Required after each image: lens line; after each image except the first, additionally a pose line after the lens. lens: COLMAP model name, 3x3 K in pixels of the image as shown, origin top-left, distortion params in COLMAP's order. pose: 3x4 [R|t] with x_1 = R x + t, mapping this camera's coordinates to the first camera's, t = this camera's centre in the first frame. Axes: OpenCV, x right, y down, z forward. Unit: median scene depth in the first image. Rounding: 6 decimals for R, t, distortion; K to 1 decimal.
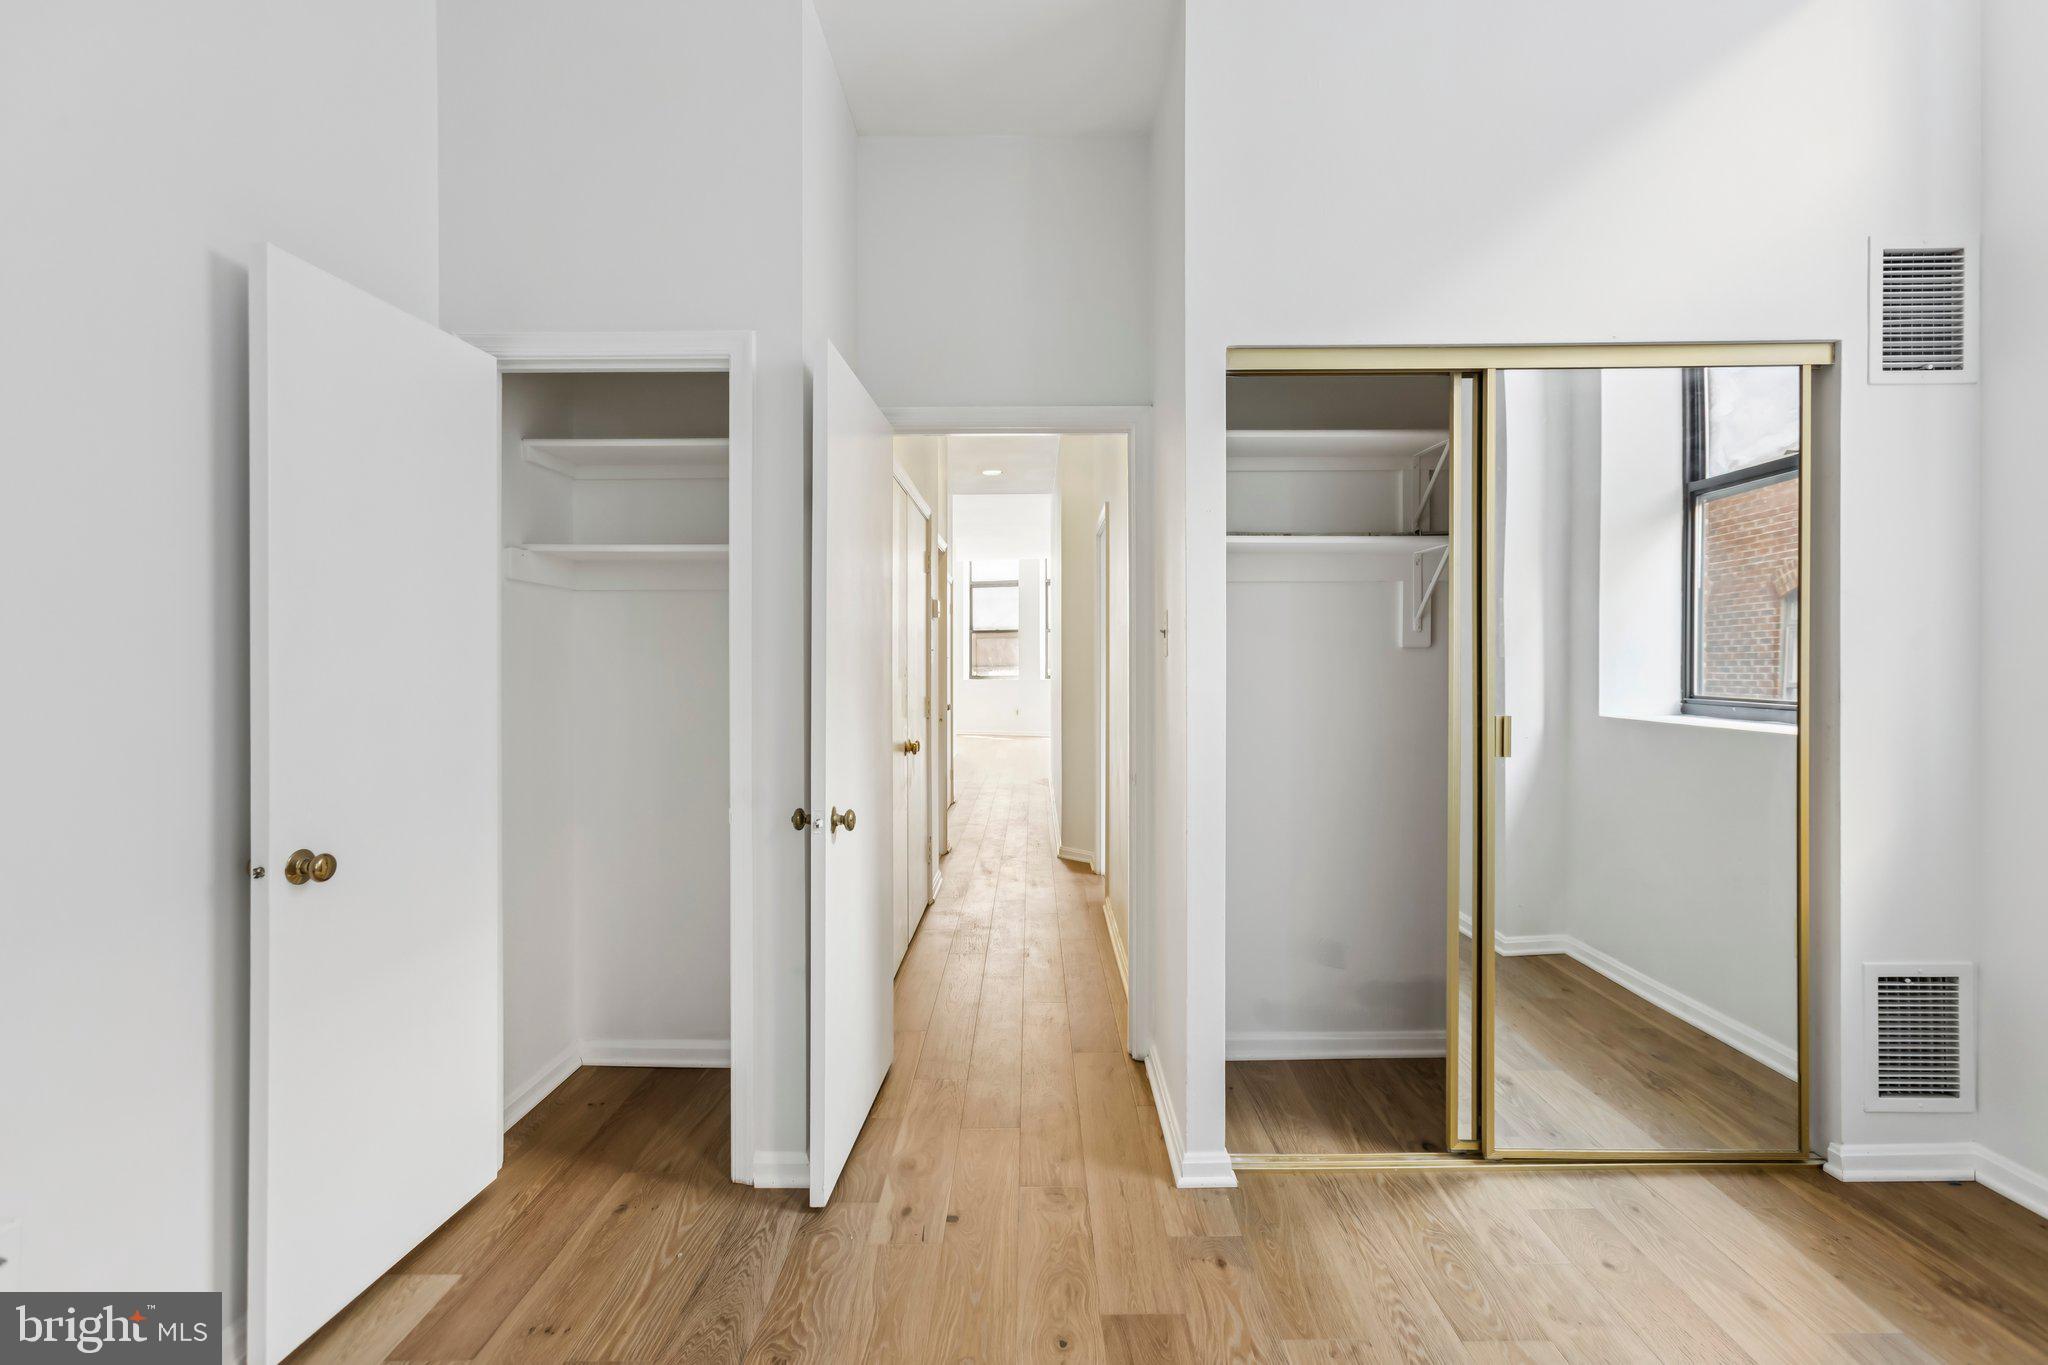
lens RADIAL K [[928.1, 0, 1009.8], [0, 928.1, 668.2], [0, 0, 1]] dist [-0.017276, 0.009945]
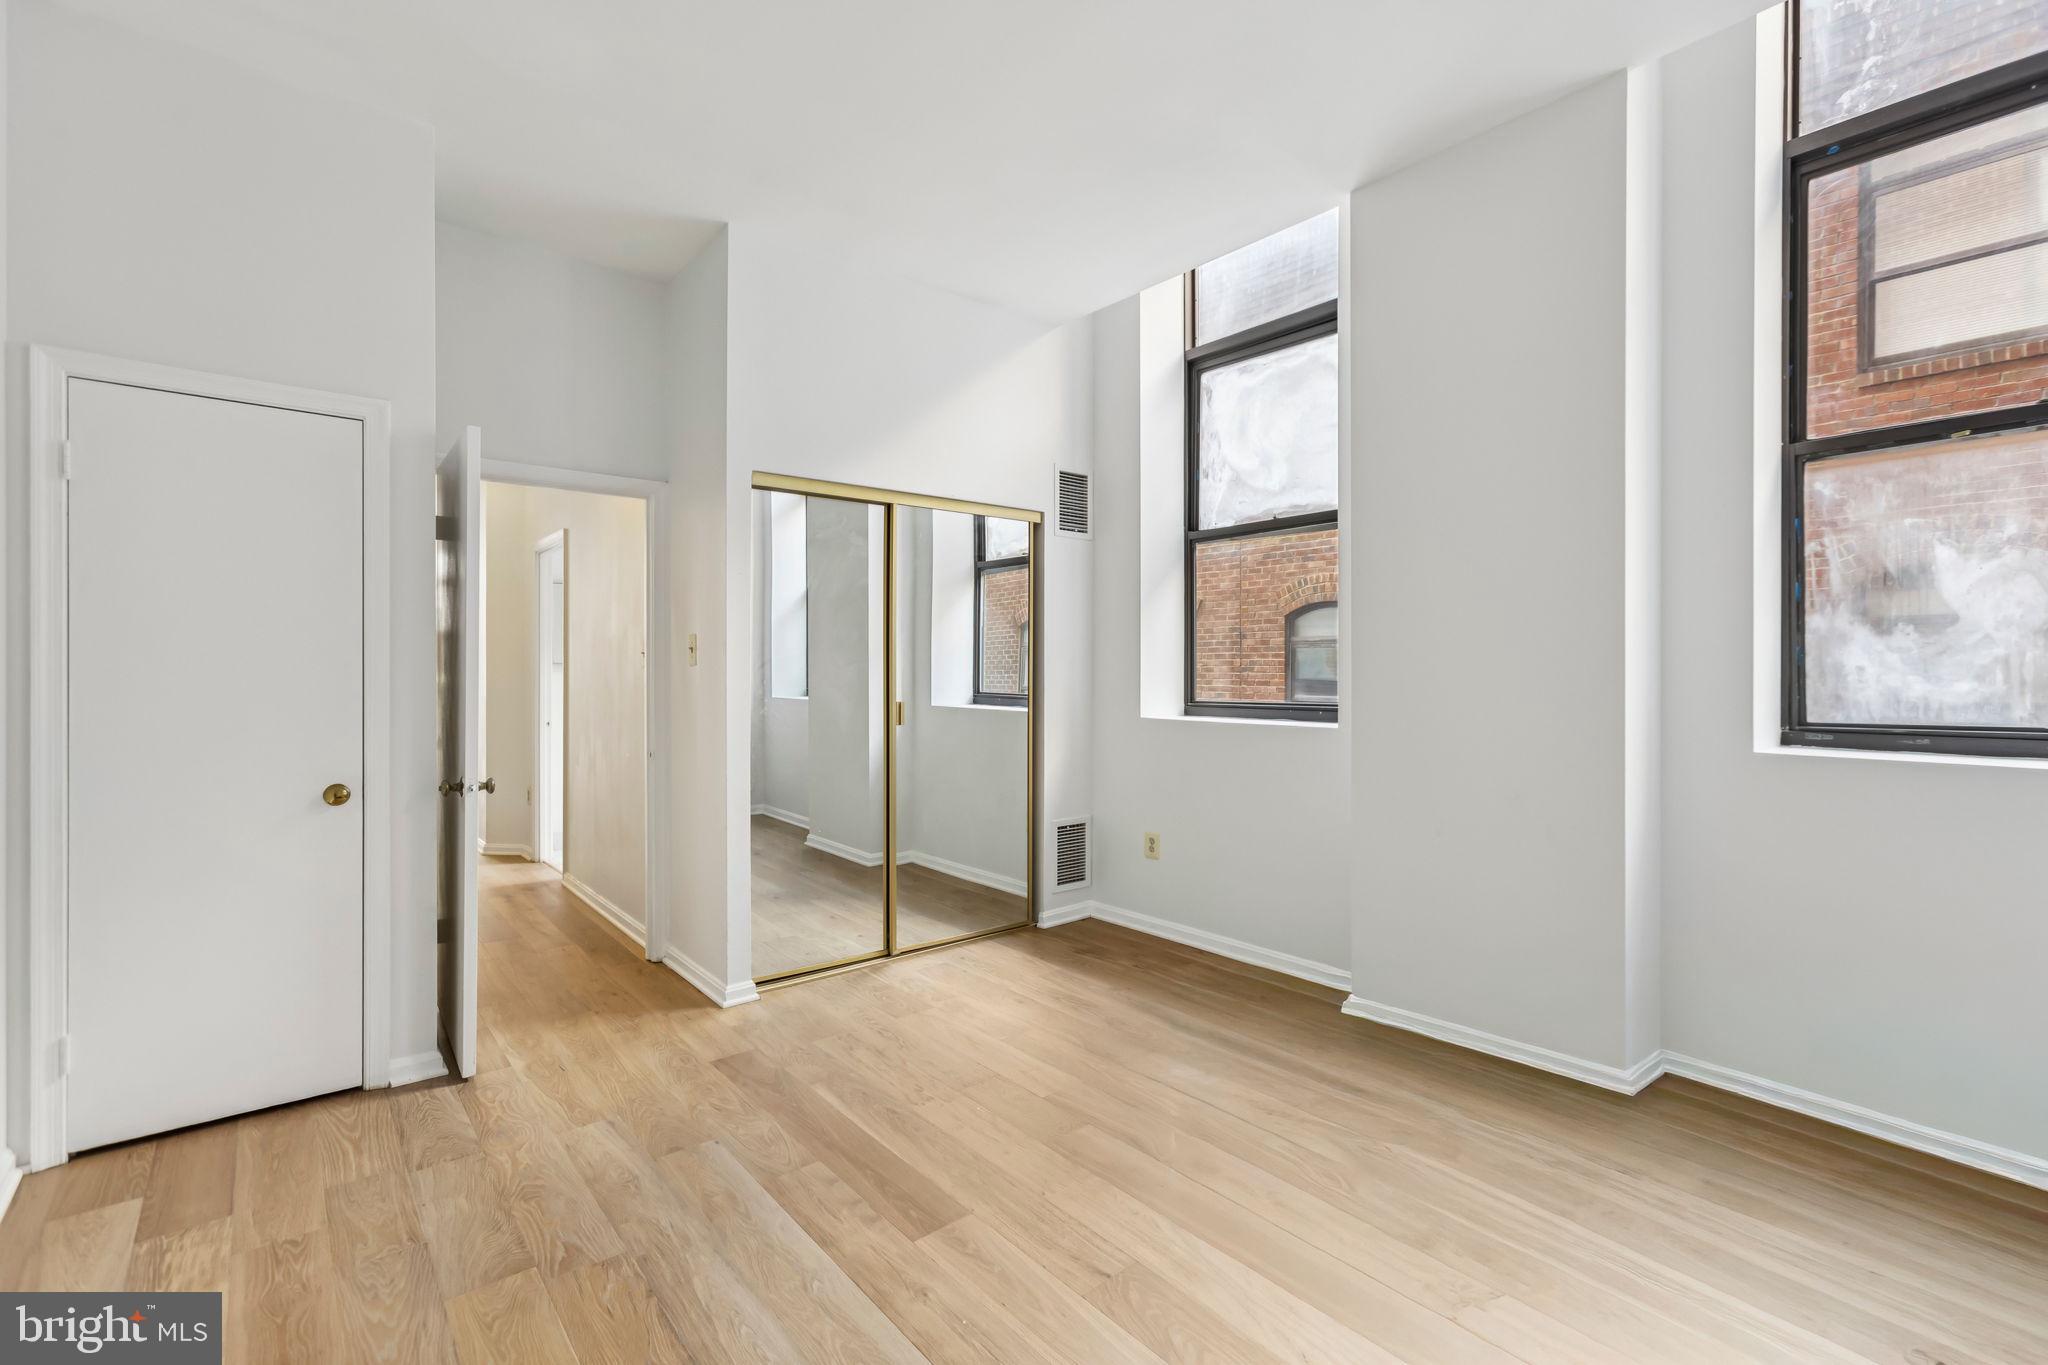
lens RADIAL K [[932.0, 0, 1027.1], [0, 932.0, 668.9], [0, 0, 1]] dist [-0.000982, 0.000618]
pose [[0.760463, 0.007435, 0.649339, -0.445118], [-0.000964, 0.999946, -0.010321, 0.007917], [-0.649381, 0.007223, 0.760429, -0.520579]]
